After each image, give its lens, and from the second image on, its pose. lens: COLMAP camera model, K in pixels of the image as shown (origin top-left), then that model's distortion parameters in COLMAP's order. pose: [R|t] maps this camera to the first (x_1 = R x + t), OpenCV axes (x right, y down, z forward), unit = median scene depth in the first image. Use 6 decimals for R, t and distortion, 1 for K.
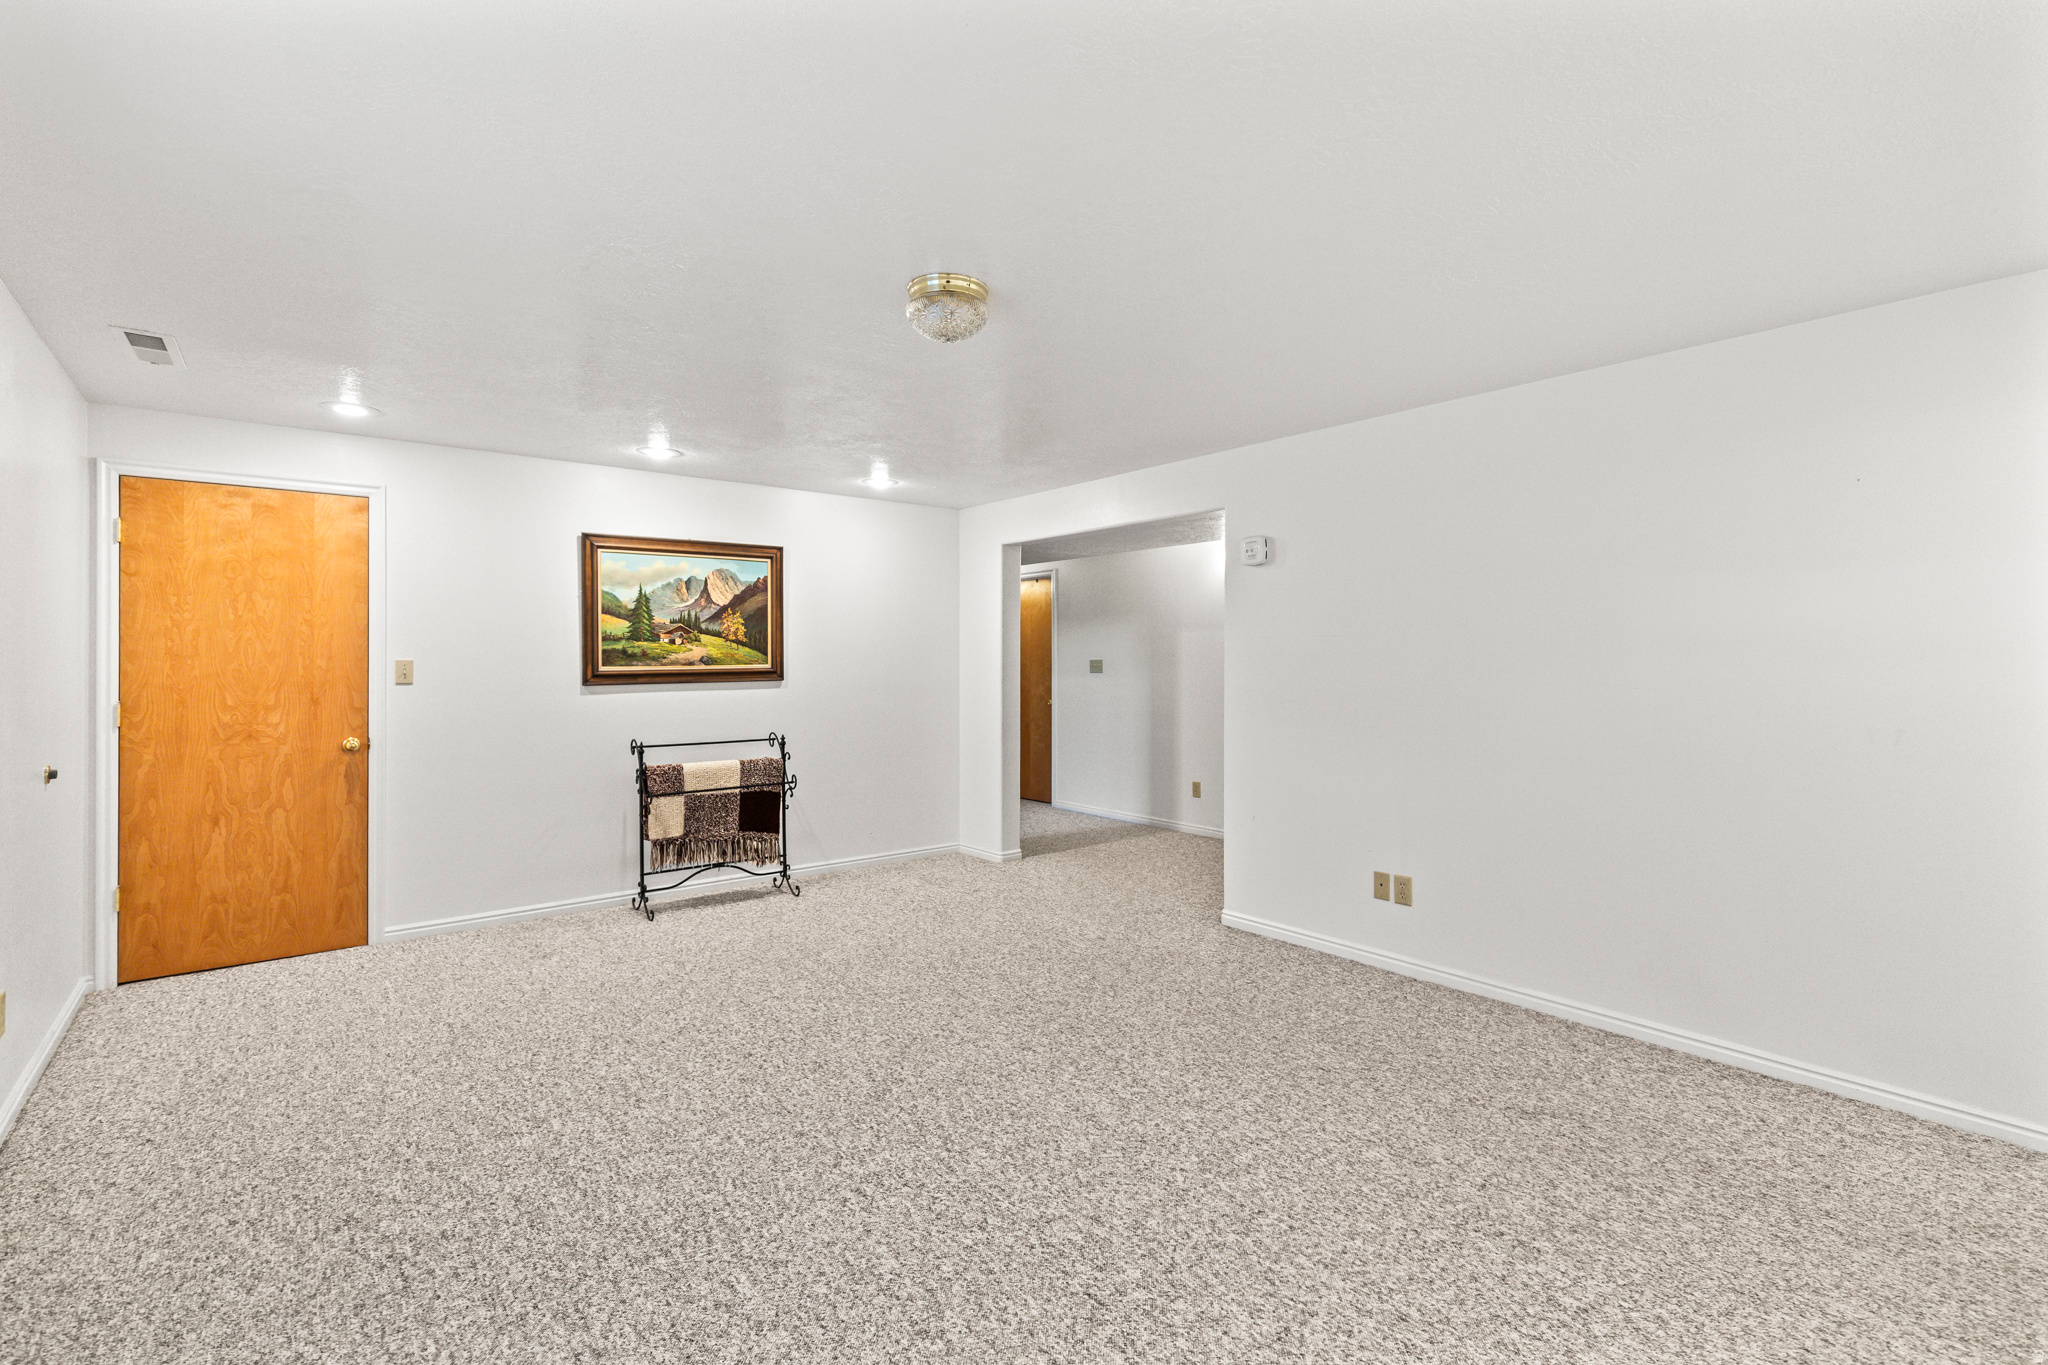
lens RADIAL K [[926.3, 0, 1024.5], [0, 926.3, 672.0], [0, 0, 1]] dist [0.009323, -0.002236]
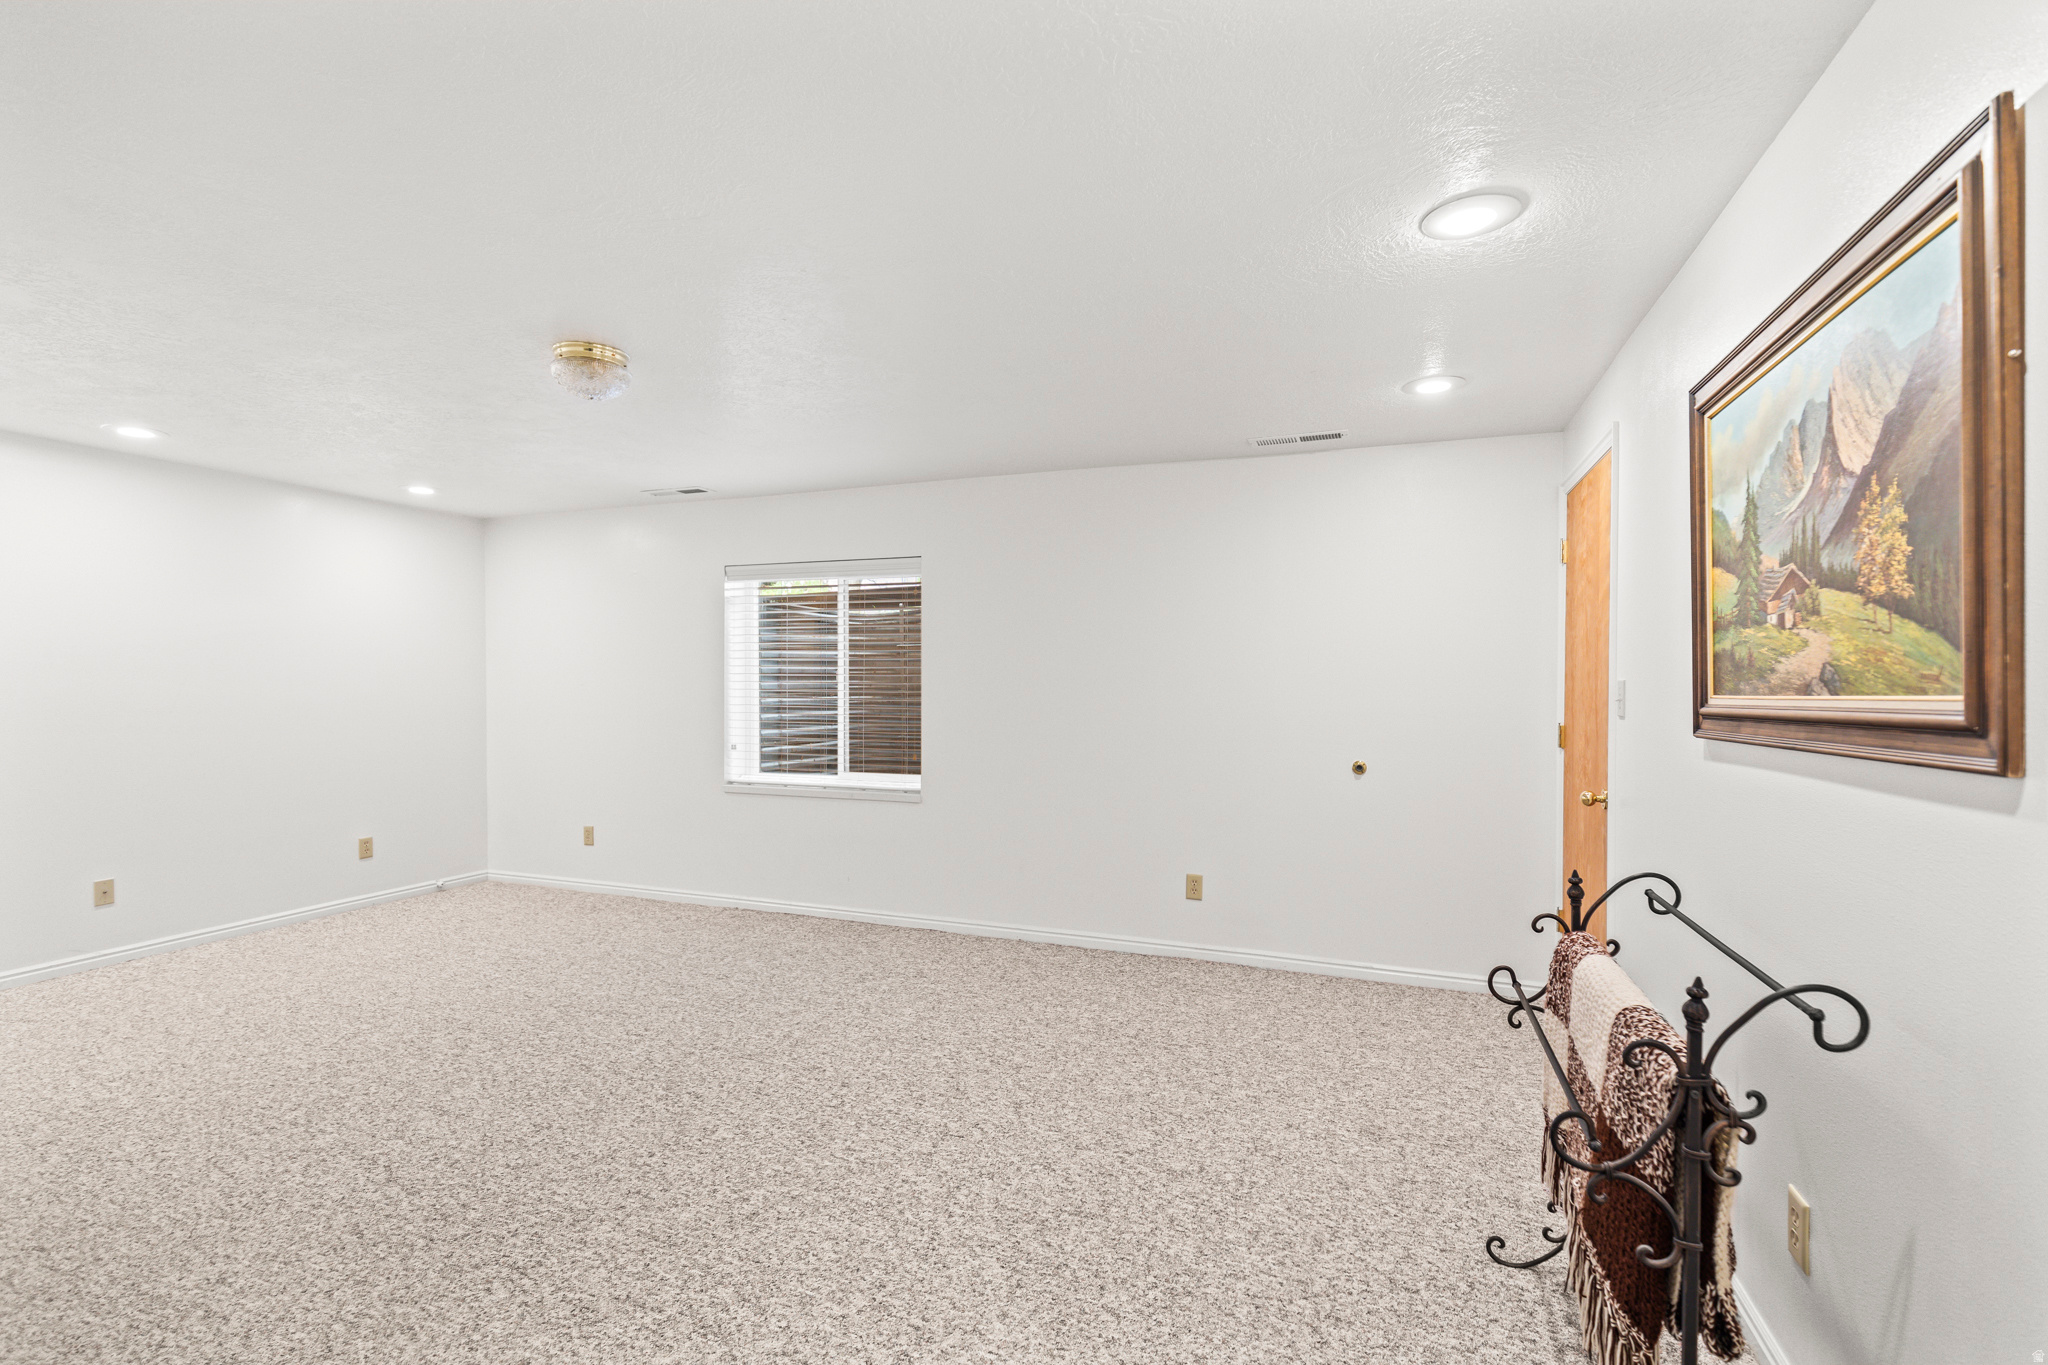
lens RADIAL K [[926.3, 0, 1034.3], [0, 926.3, 678.9], [0, 0, 1]] dist [0.009323, -0.002236]
pose [[-0.859228, -0.004168, -0.511576, 0.027594], [-0.007022, 0.999969, 0.003647, -0.016306], [0.511545, 0.006726, -0.859230, 1.612277]]
